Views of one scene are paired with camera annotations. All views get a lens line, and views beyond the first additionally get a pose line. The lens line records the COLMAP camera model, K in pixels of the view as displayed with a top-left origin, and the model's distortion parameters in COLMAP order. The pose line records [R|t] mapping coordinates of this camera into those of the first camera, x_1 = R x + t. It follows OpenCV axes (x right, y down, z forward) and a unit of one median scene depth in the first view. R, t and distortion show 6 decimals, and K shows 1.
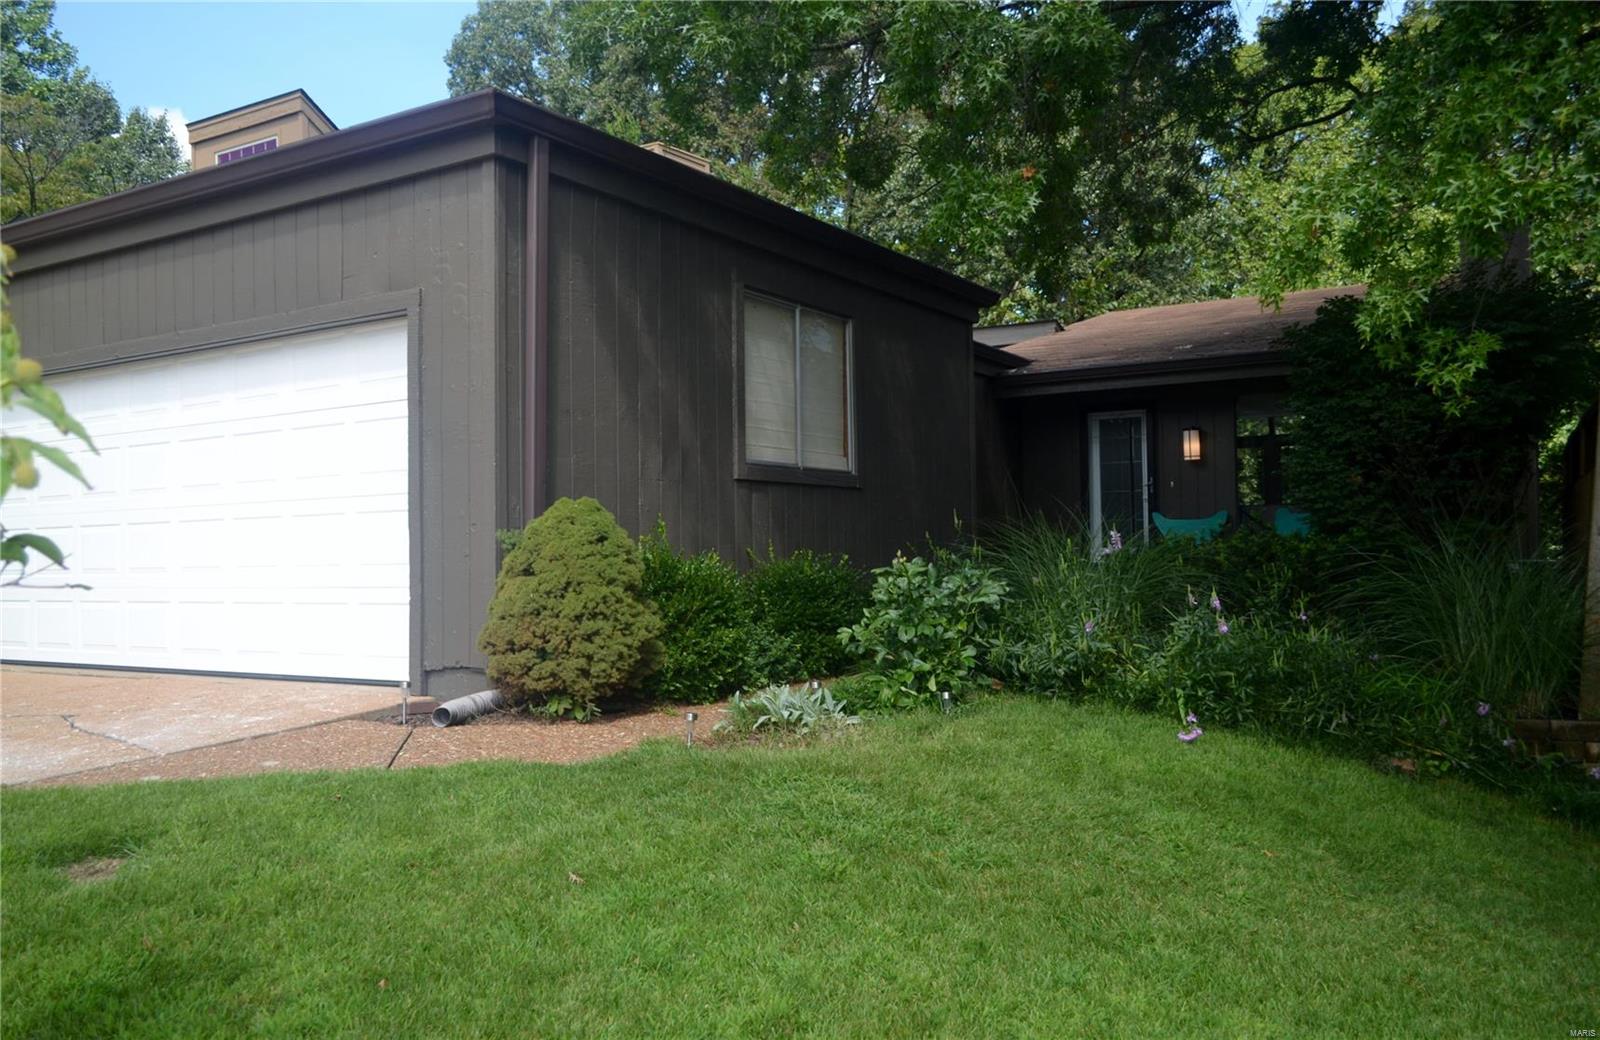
lens RADIAL K [[1296.3, 0, 800.0], [0, 1296.3, 520.0], [0, 0, 1]] dist [-0.006172, -0.000005]
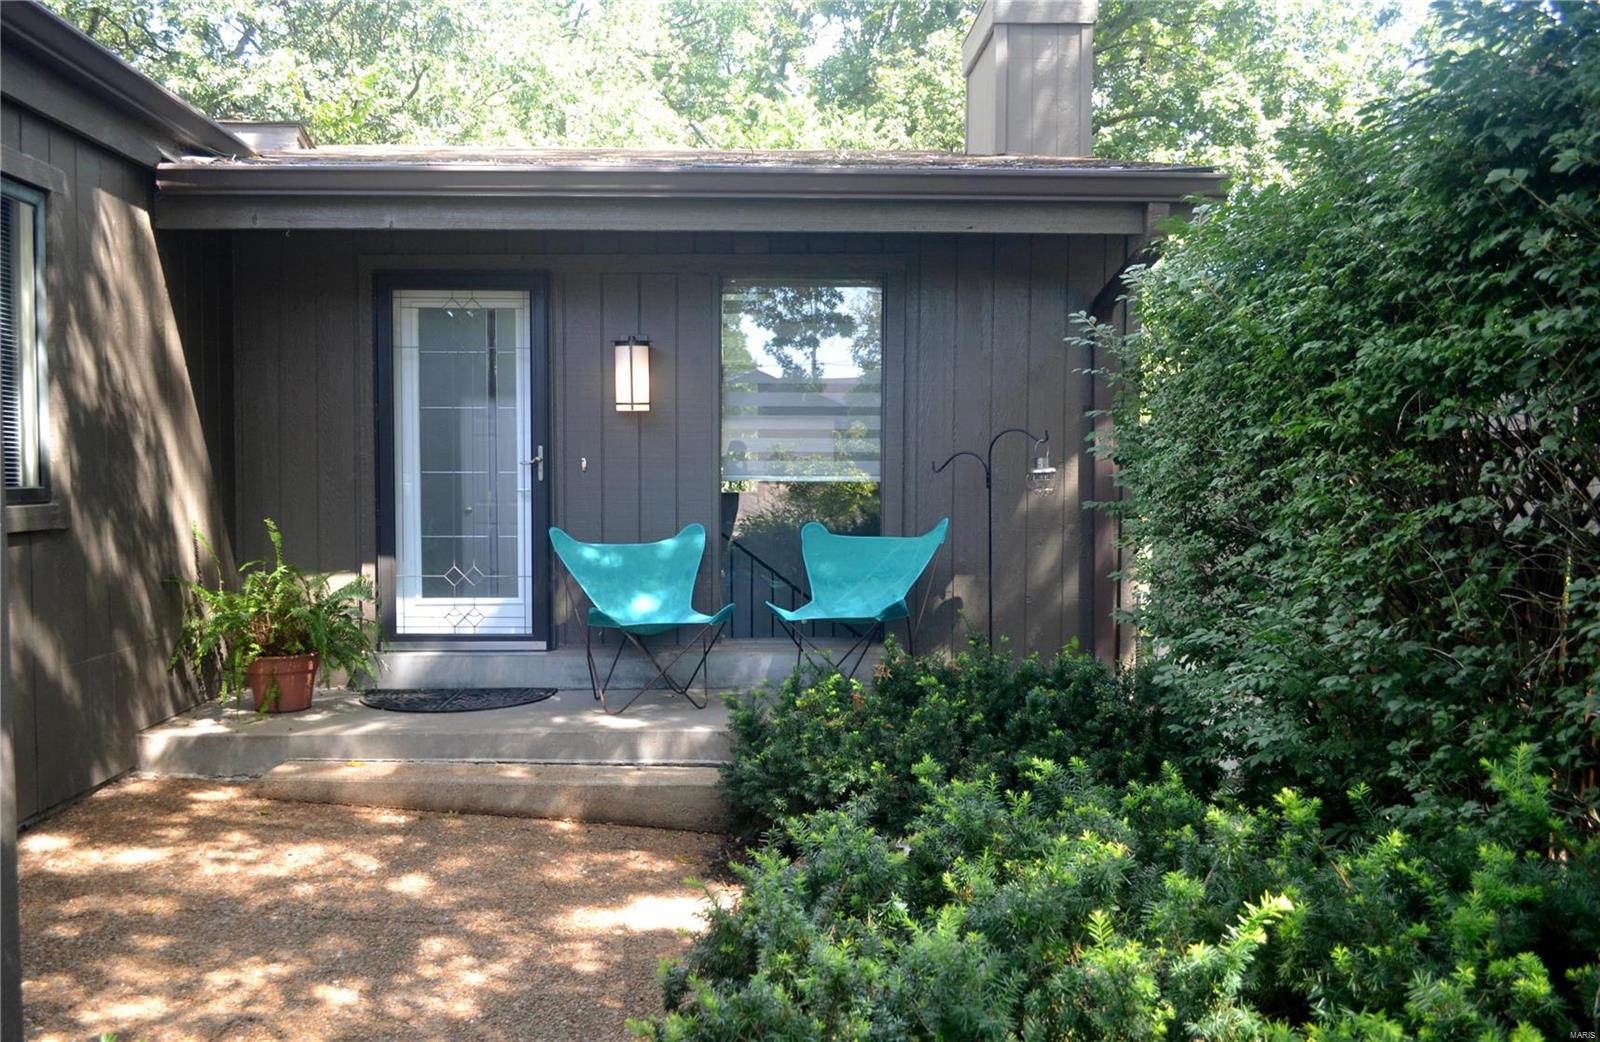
lens RADIAL K [[1296.3, 0, 800.0], [0, 1296.3, 521.0], [0, 0, 1]] dist [-0.006172, -0.000005]
pose [[0.833158, -0.004962, 0.553012, 0.123898], [-0.027922, 0.998307, 0.051025, -0.040890], [-0.552329, -0.057953, 0.831609, 0.724389]]
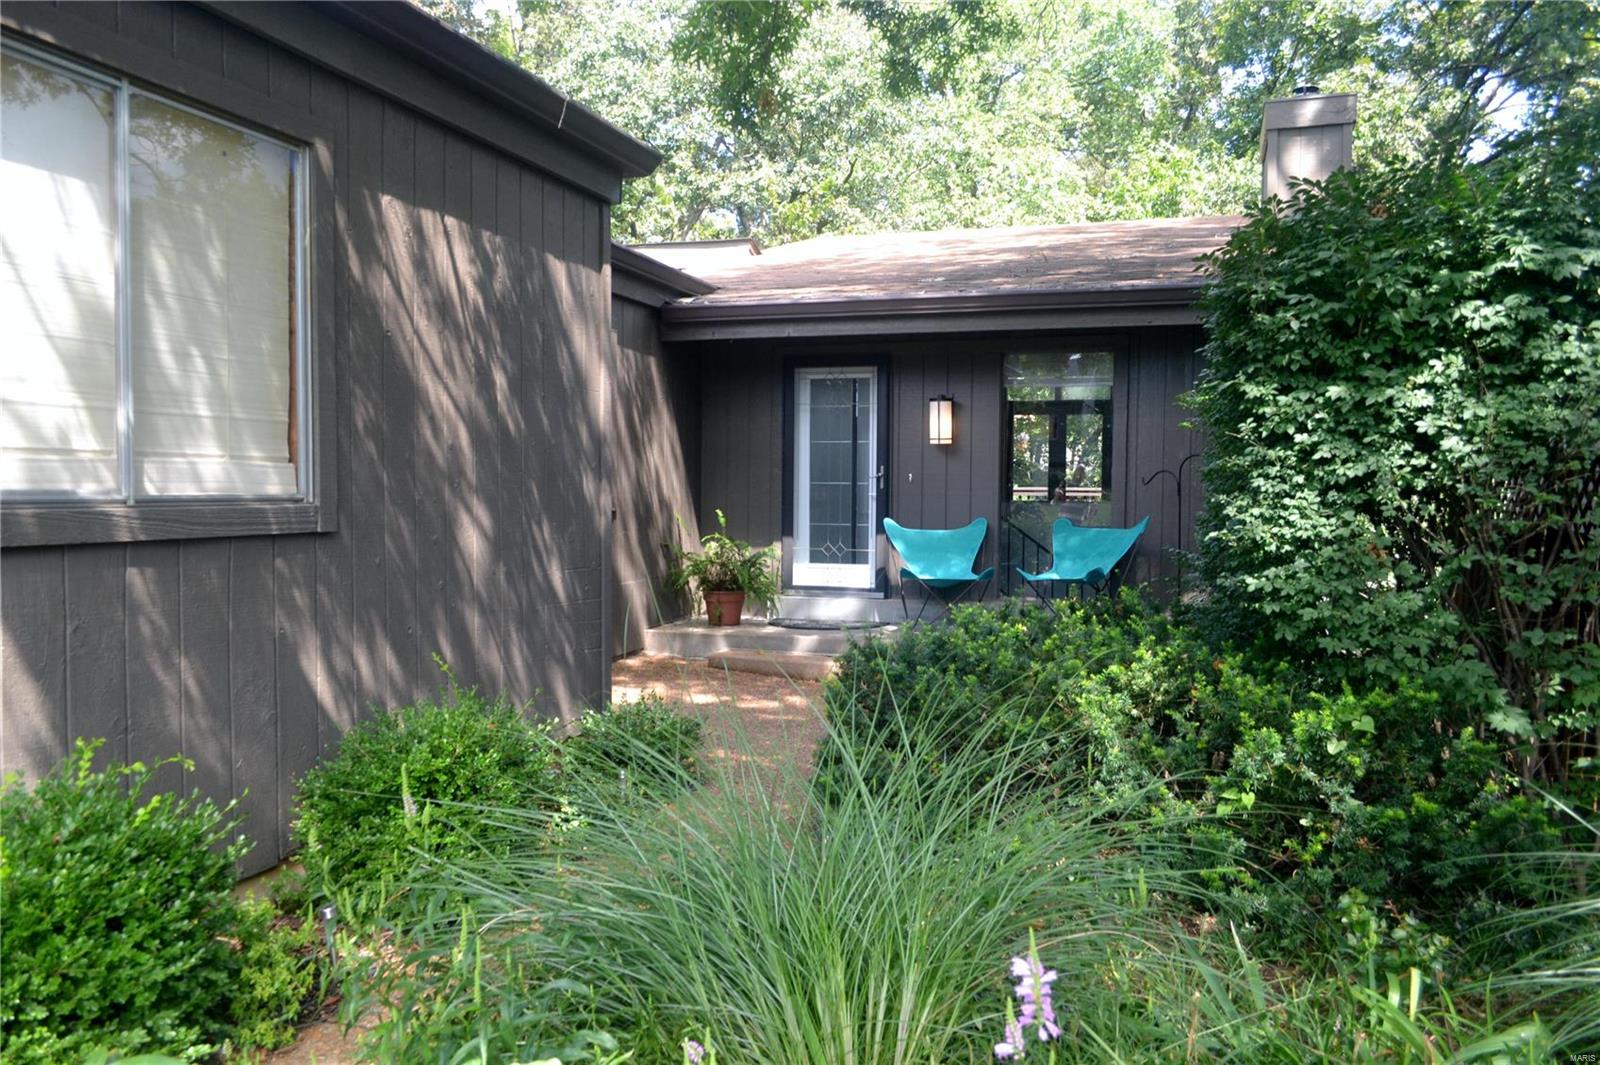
lens RADIAL K [[1278.0, 0, 795.4], [0, 1278.0, 531.5], [0, 0, 1]] dist [-0.009267, 0.004012]
pose [[0.971542, 0.015461, 0.236362, 0.081801], [-0.029370, 0.998030, 0.055442, -0.043752], [-0.235039, -0.060806, 0.970082, 0.433971]]
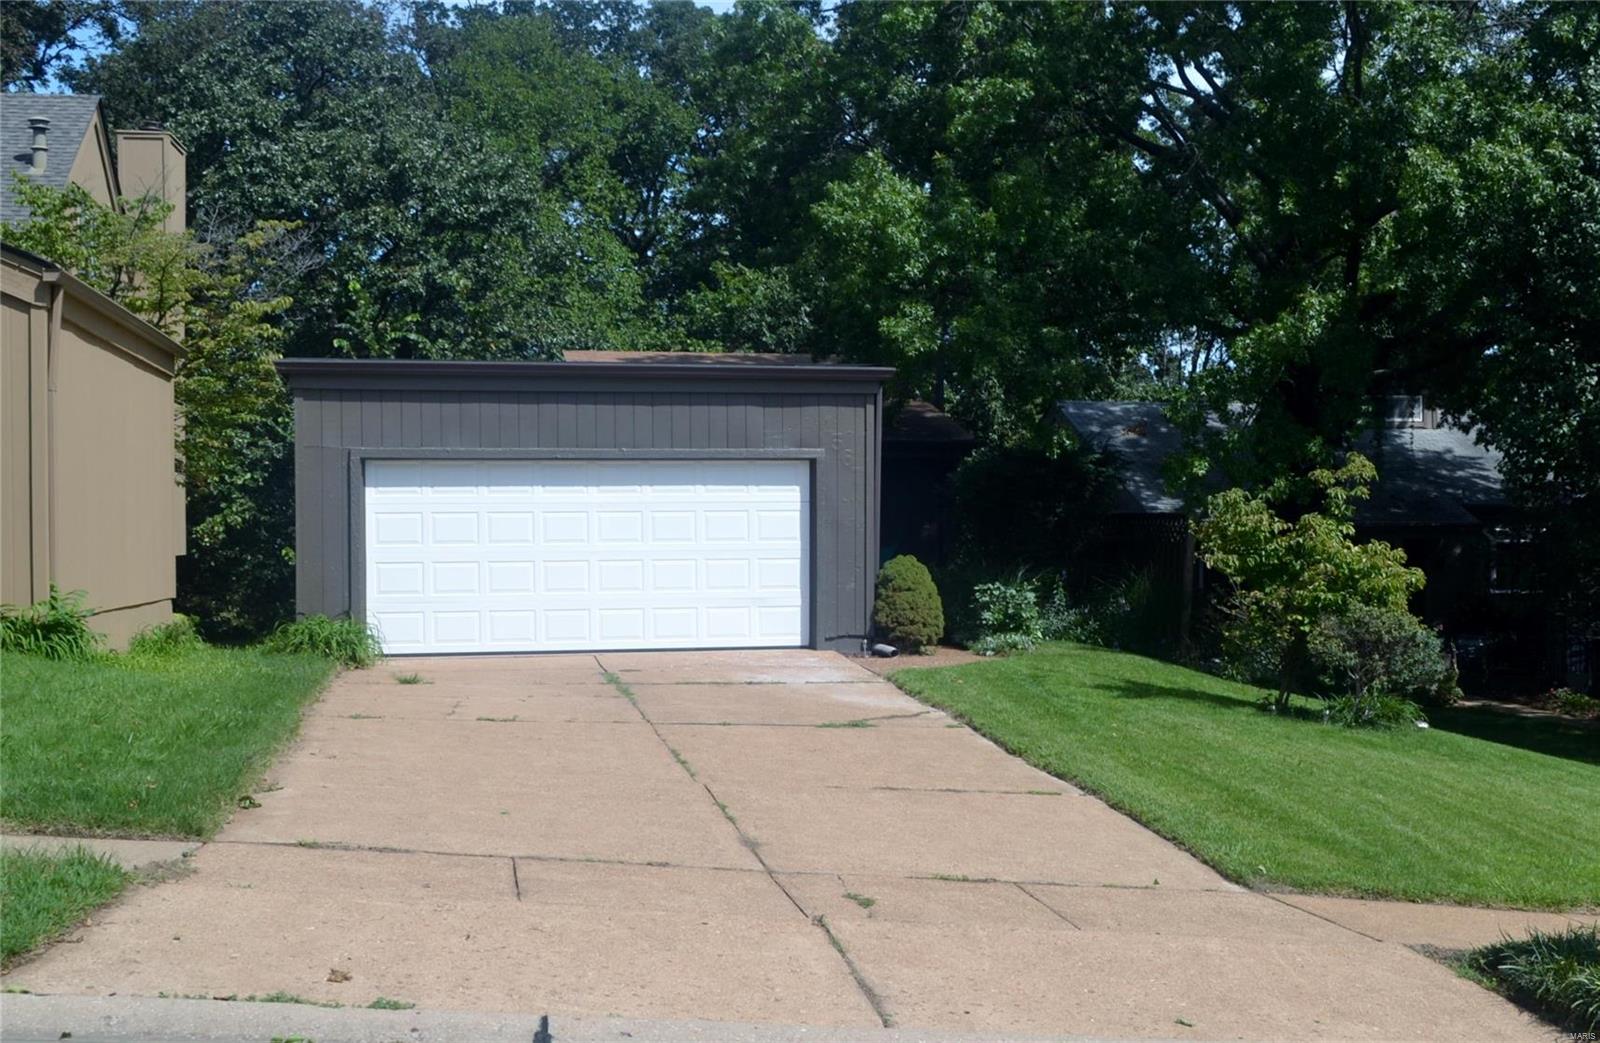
lens RADIAL K [[1932.9, 0, 911.1], [0, 1932.9, 523.9], [0, 0, 1]] dist [0.011046, 0.000008]
pose [[0.723647, 0.020421, 0.689868, -1.272759], [-0.022873, 0.999723, -0.005600, -0.027323], [-0.689791, -0.011727, 0.723913, -0.717526]]
